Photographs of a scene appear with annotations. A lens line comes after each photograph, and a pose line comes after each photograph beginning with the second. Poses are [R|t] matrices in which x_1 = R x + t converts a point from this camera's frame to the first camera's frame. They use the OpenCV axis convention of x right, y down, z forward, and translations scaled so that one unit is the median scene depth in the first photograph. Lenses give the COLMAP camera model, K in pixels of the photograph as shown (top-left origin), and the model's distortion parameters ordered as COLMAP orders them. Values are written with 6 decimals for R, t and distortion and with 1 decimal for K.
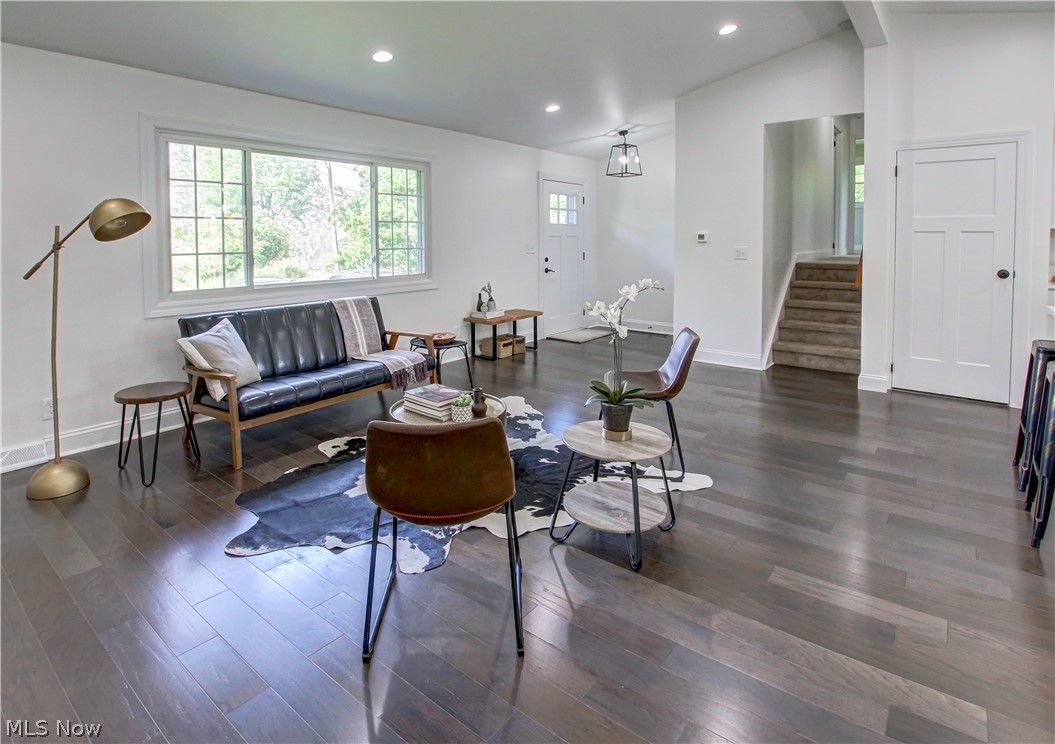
lens RADIAL K [[556.6, 0, 534.8], [0, 556.6, 258.2], [0, 0, 1]] dist [-0.020138, -0.000077]
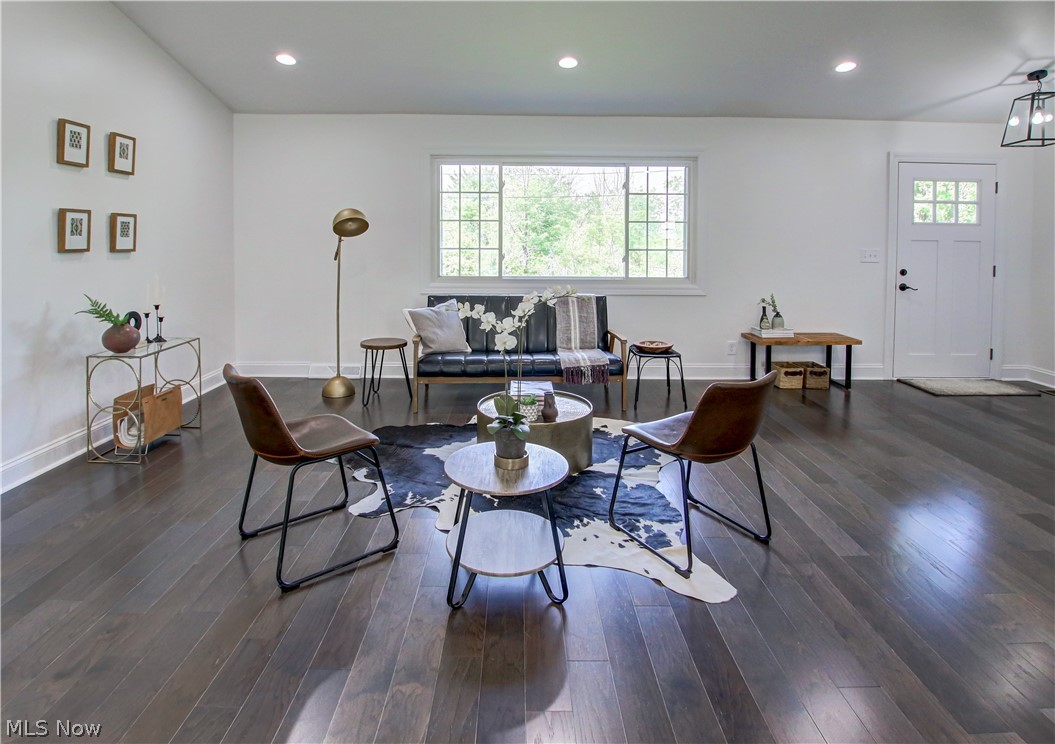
lens RADIAL K [[574.1, 0, 530.9], [0, 574.1, 257.5], [0, 0, 1]] dist [-0.021537, -0.001690]
pose [[0.621897, 0.032072, -0.782442, 0.391193], [-0.040420, 0.999144, 0.008828, -0.003899], [0.782055, 0.026136, 0.622661, 0.209777]]
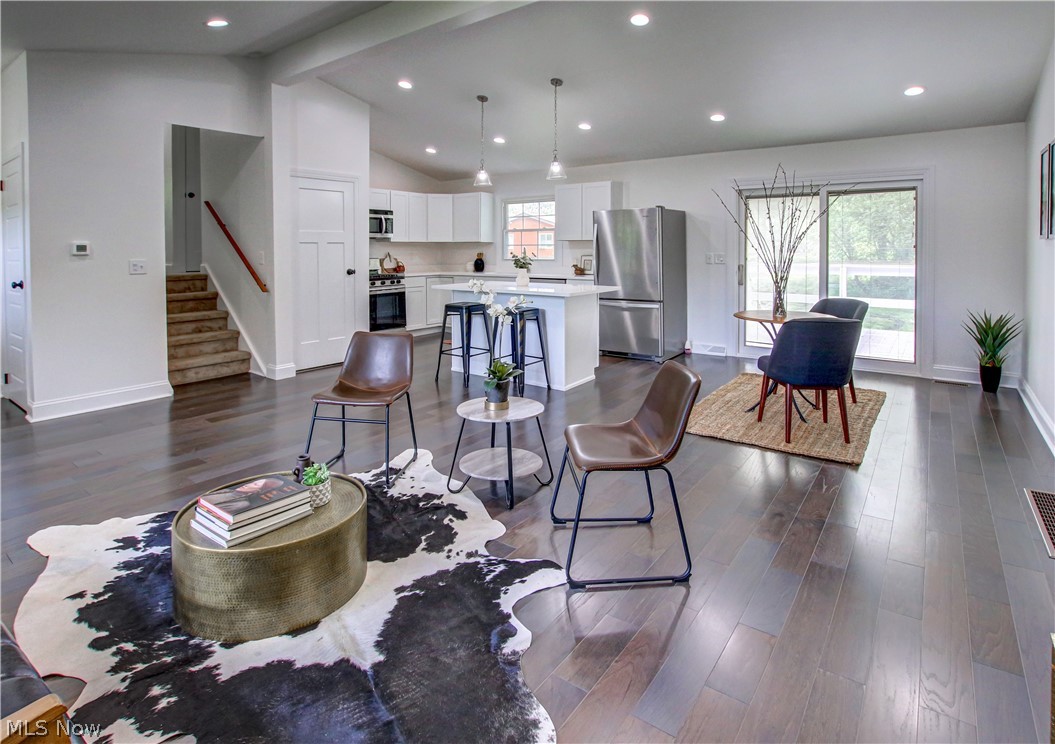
lens RADIAL K [[544.8, 0, 531.1], [0, 544.8, 259.0], [0, 0, 1]] dist [0.003882, 0.000123]
pose [[-0.004266, -0.024596, 0.999688, -0.479733], [0.045571, 0.998654, 0.024765, -0.015134], [-0.998952, 0.045662, -0.003140, 0.414940]]
